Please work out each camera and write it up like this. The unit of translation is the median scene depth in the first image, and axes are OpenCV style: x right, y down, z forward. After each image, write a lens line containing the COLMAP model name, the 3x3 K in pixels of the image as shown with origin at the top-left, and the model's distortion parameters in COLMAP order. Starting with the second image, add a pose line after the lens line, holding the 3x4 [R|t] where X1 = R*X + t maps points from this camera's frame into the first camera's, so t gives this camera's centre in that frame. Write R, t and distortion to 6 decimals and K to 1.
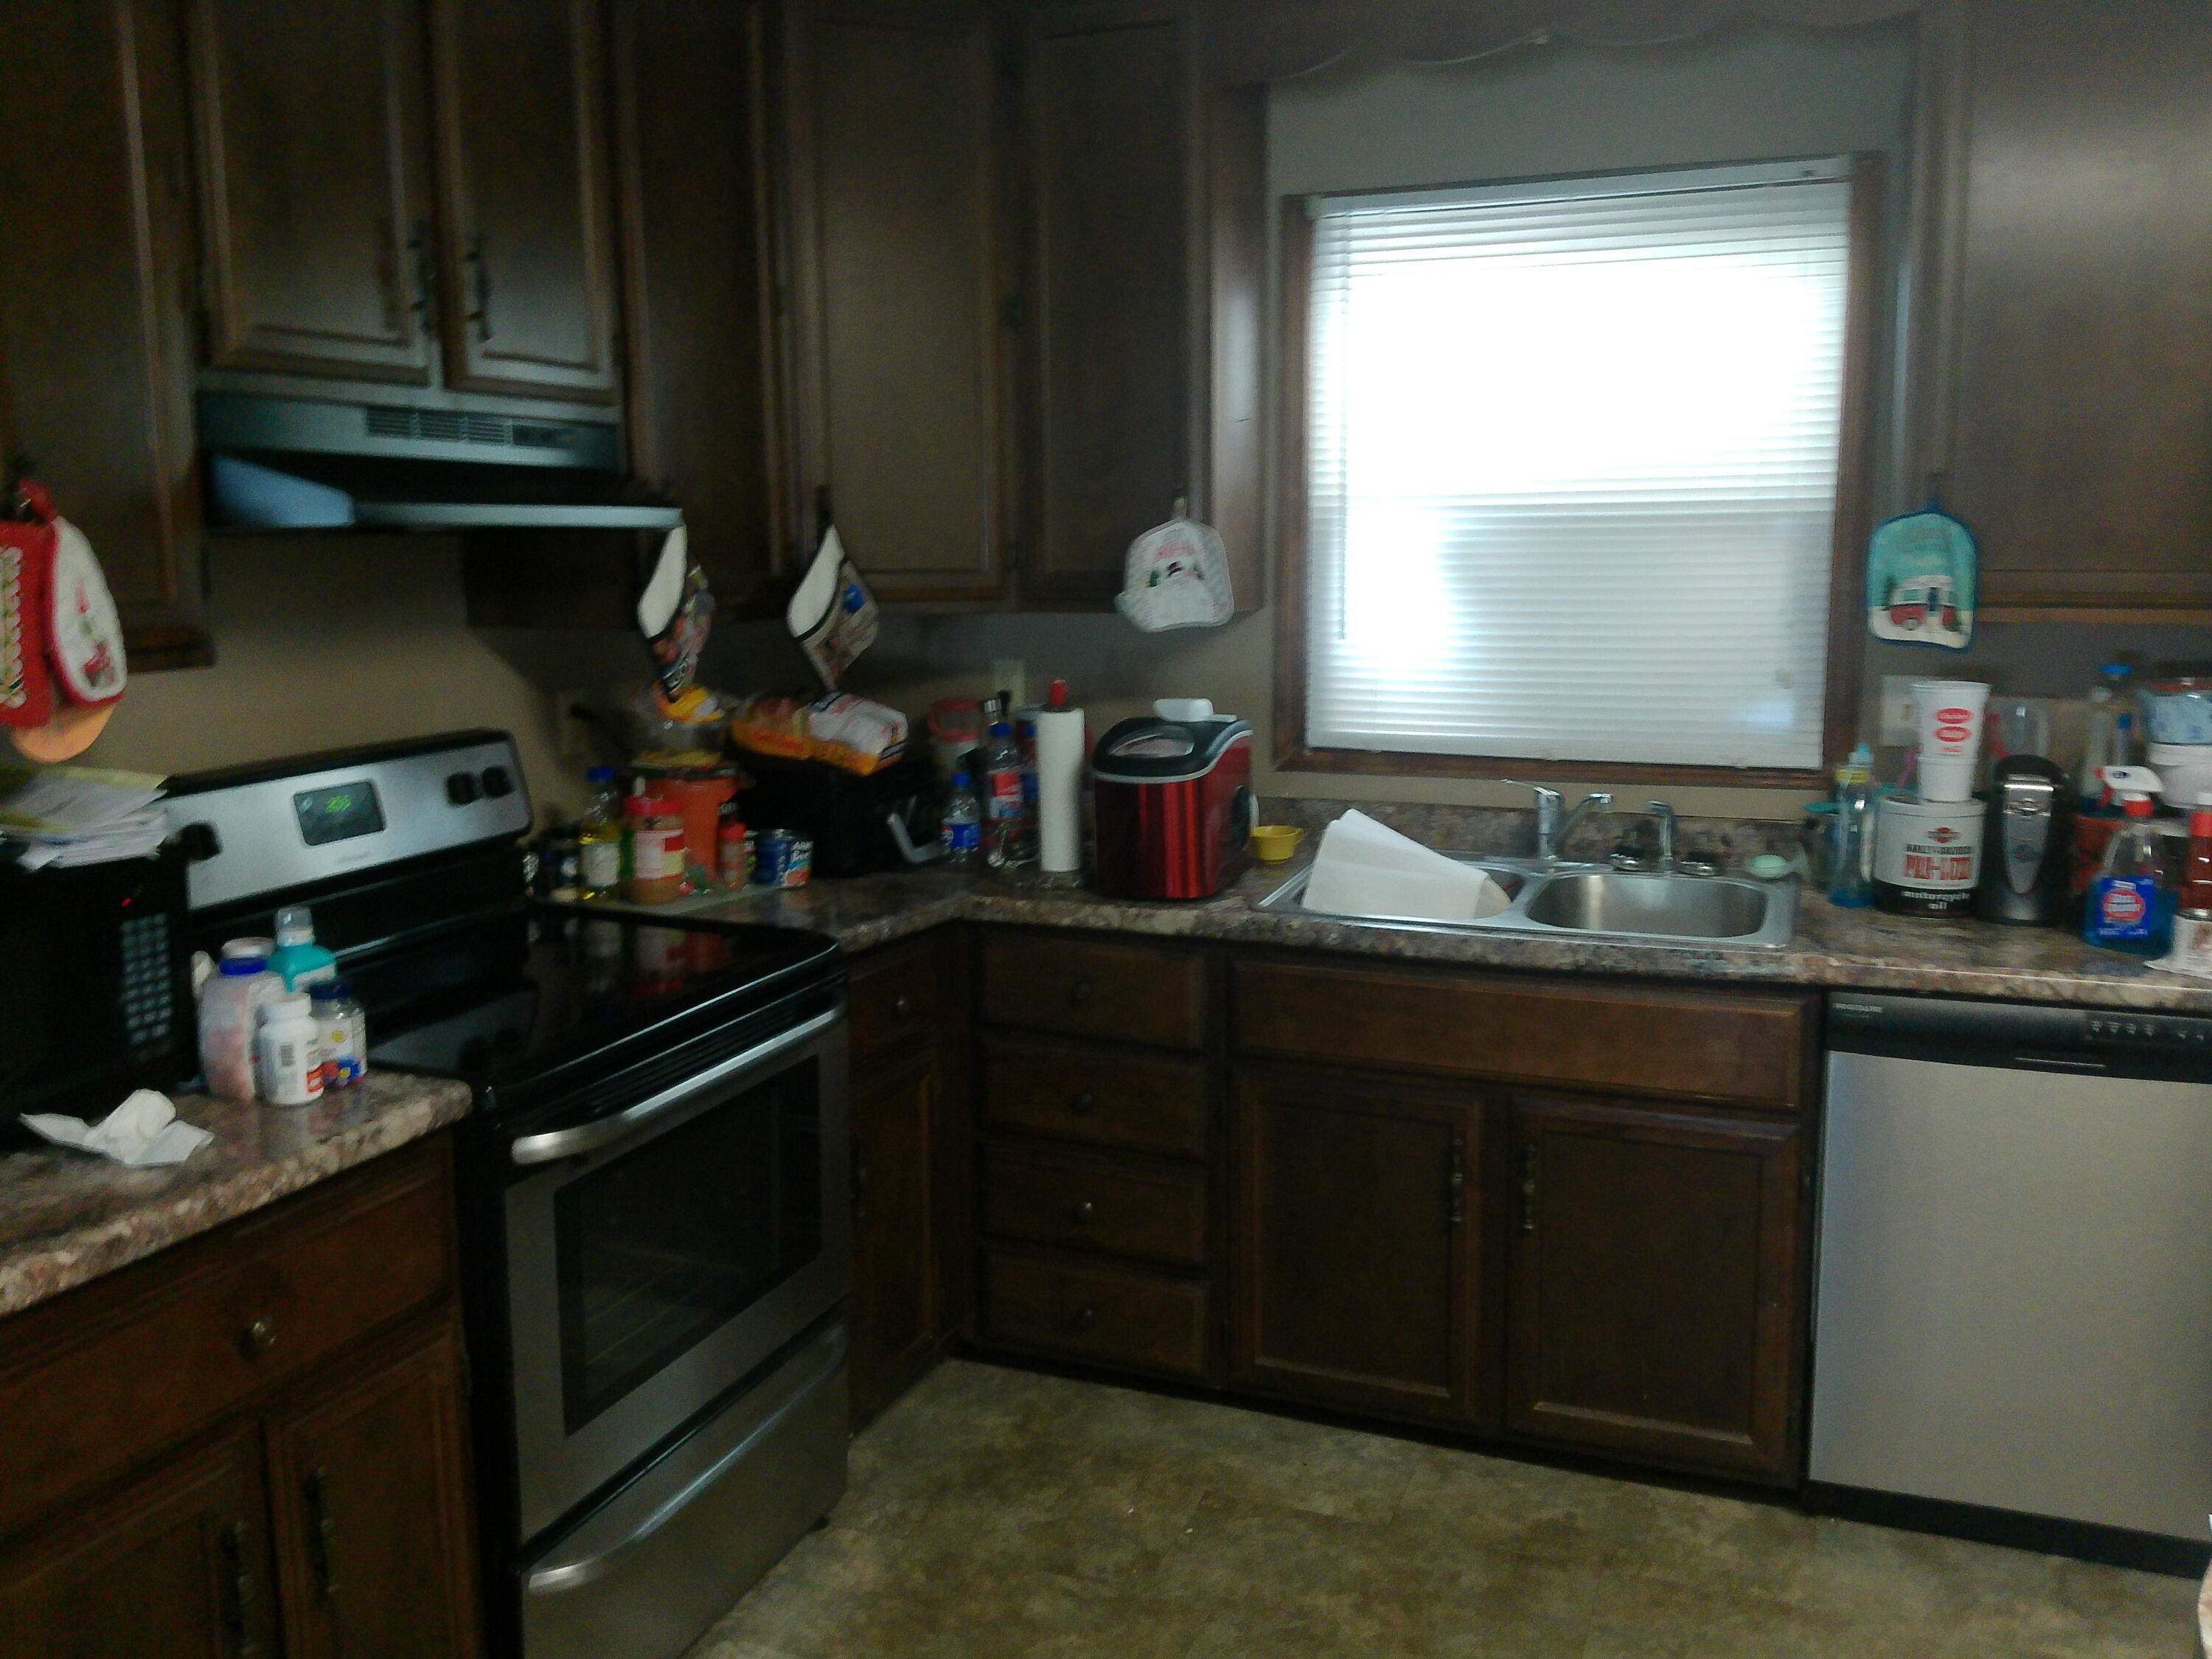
lens RADIAL K [[1778.1, 0, 1141.9], [0, 1778.1, 784.9], [0, 0, 1]] dist [0.078714, -0.178374]
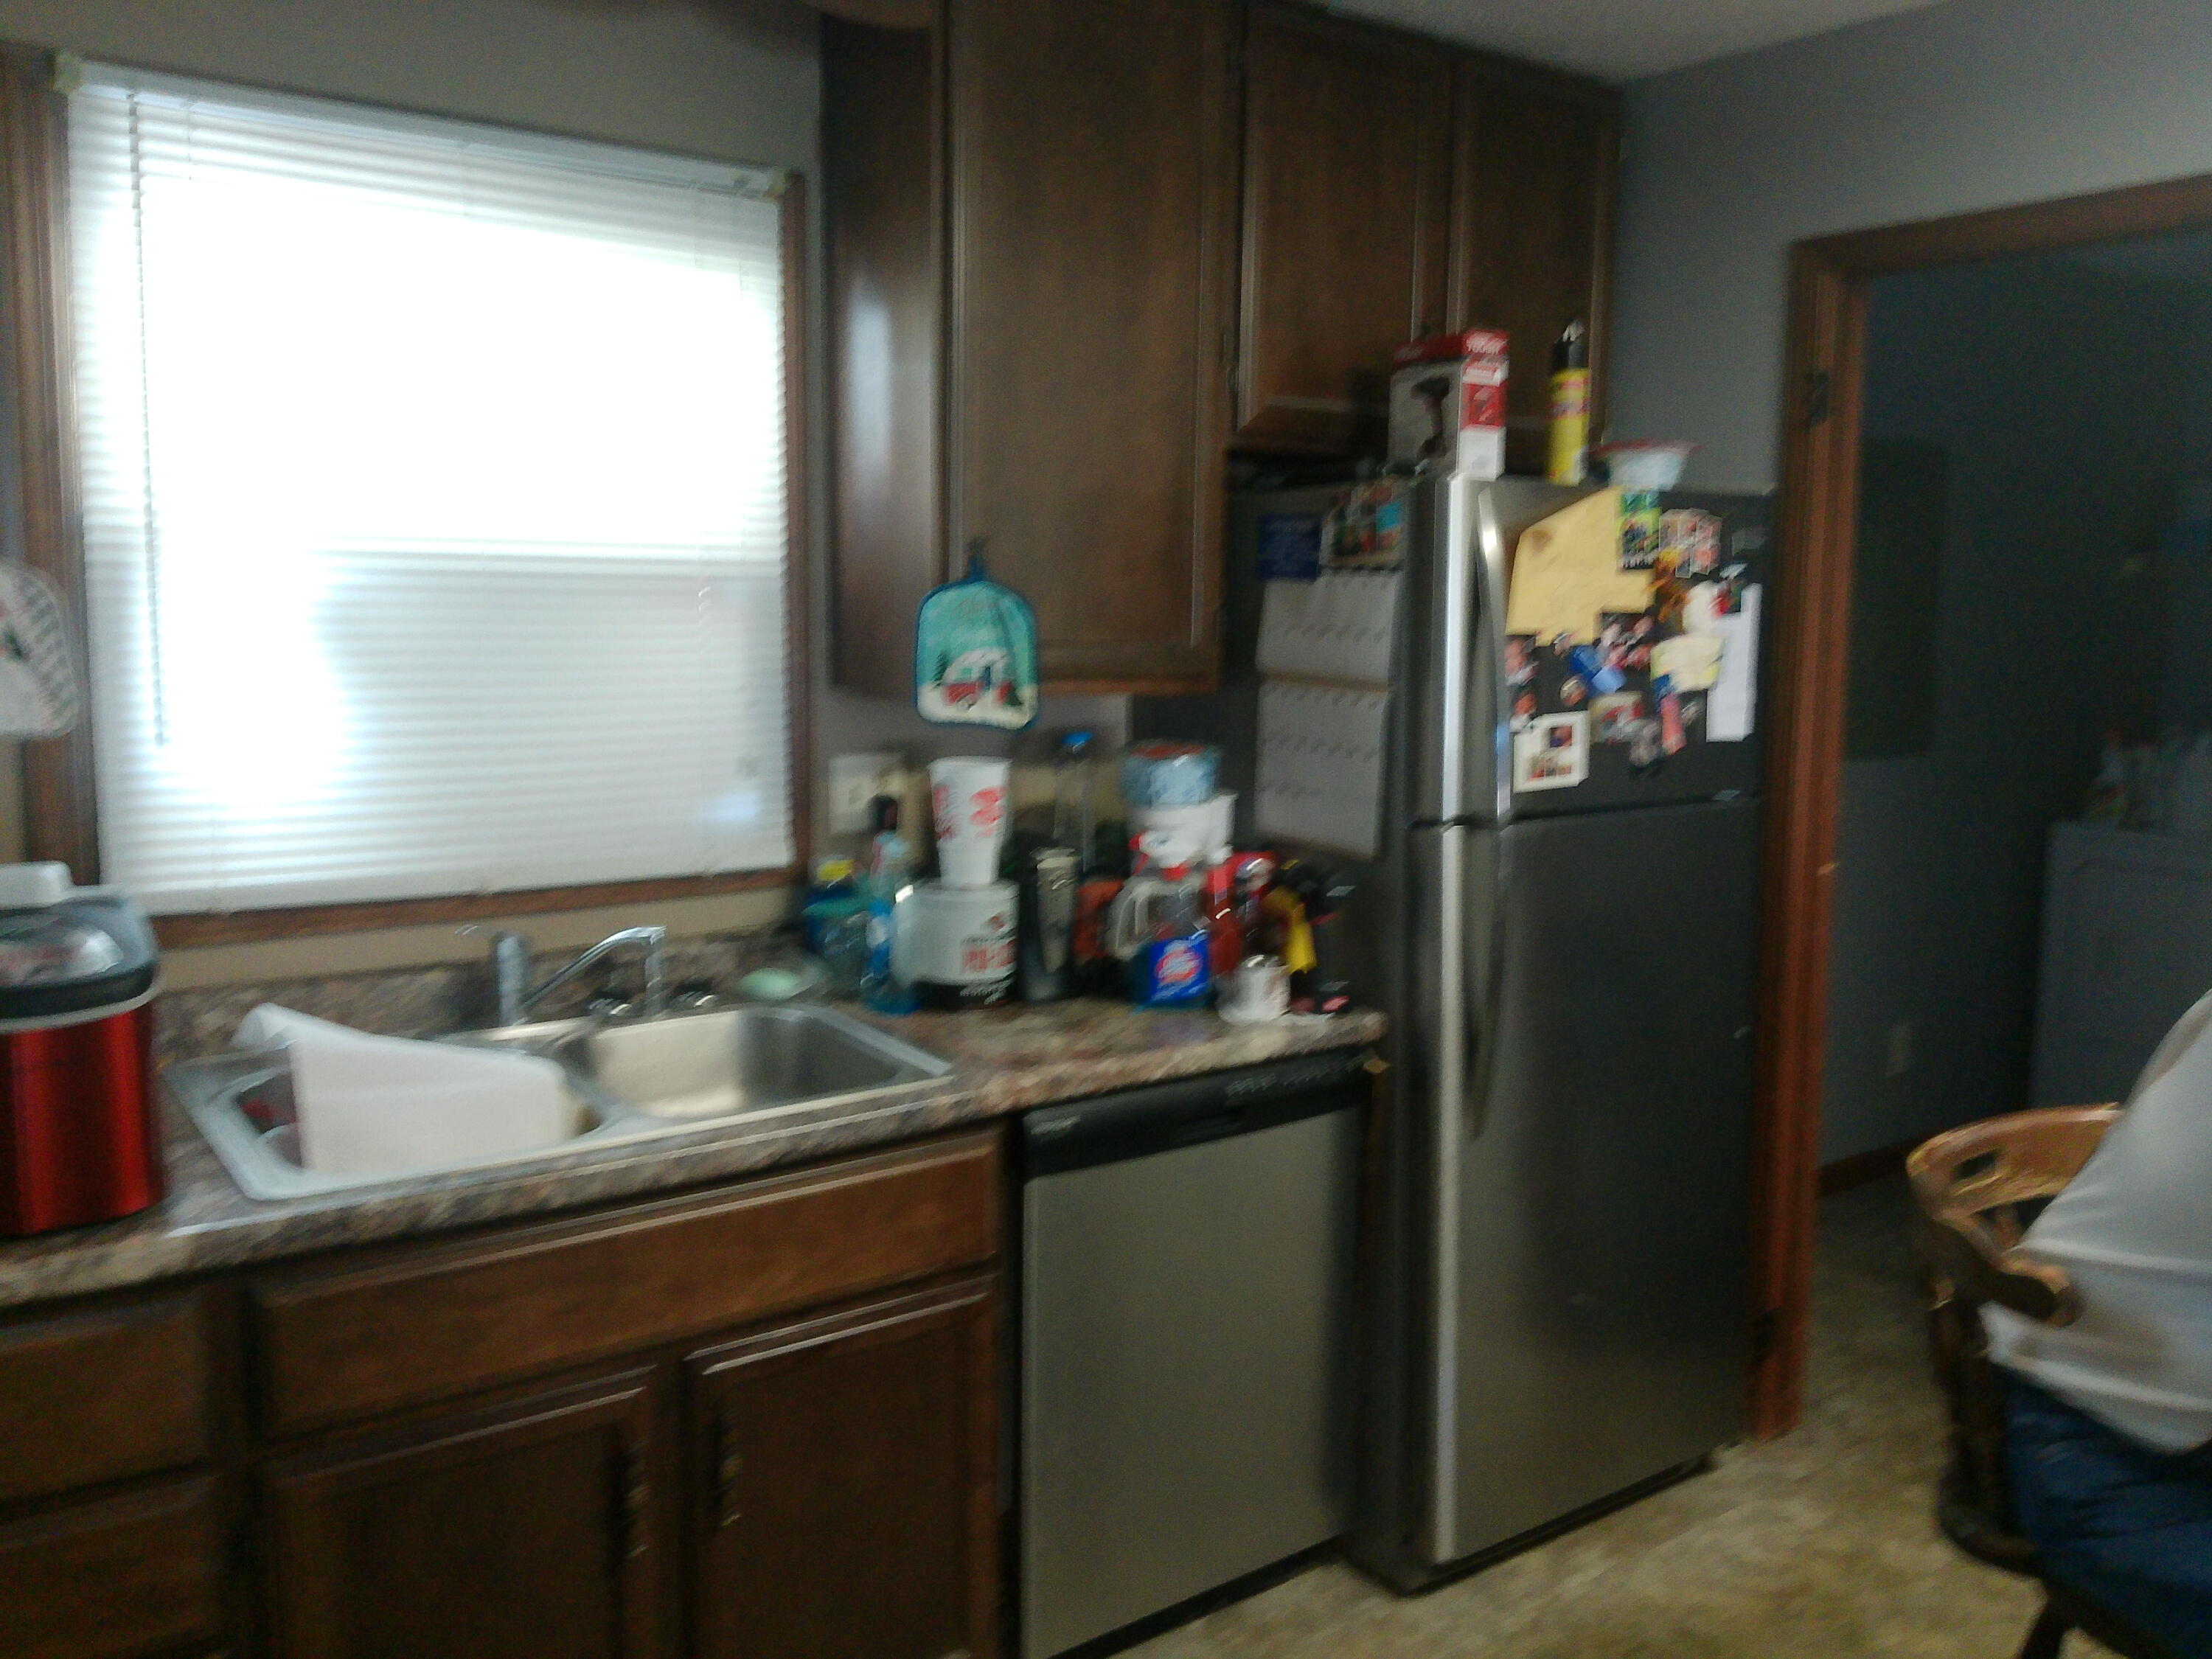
lens RADIAL K [[1778.1, 0, 1141.9], [0, 1778.1, 784.9], [0, 0, 1]] dist [0.078714, -0.178374]
pose [[0.518894, -0.074712, 0.851567, -0.294607], [0.093531, 0.995155, 0.030317, -0.062476], [-0.849706, 0.063917, 0.523368, 0.415121]]
